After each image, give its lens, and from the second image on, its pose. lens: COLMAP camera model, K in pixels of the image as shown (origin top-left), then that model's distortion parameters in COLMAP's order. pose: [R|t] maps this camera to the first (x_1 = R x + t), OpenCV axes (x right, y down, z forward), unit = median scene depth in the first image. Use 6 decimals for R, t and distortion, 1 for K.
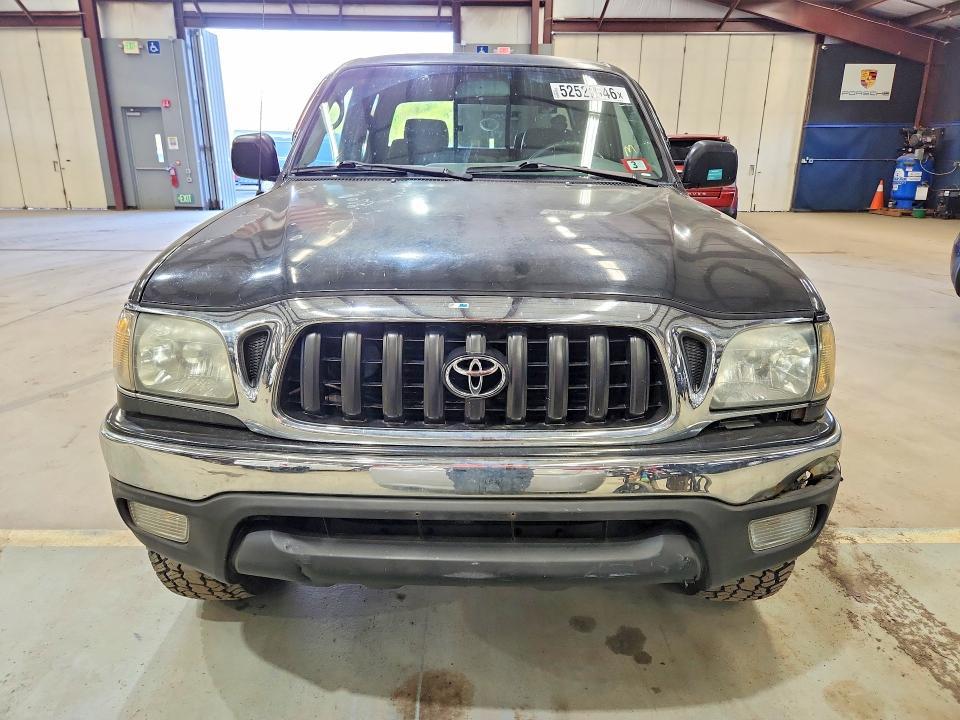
lens RADIAL K [[635.0, 0, 483.2], [0, 635.0, 362.1], [0, 0, 1]] dist [0.007161, -0.007103]
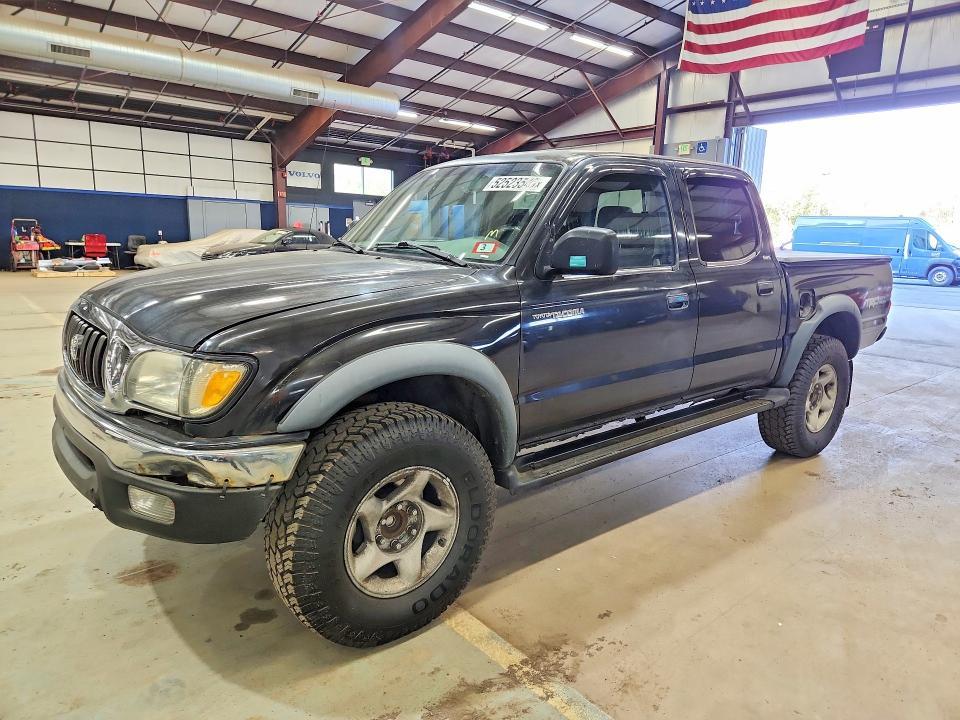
lens RADIAL K [[635.0, 0, 485.3], [0, 635.0, 367.9], [0, 0, 1]] dist [0.007161, -0.007103]
pose [[0.651807, 0.166155, -0.739960, 0.159300], [-0.251931, 0.967734, -0.004617, -0.016036], [0.715317, 0.189428, 0.672636, 0.046092]]
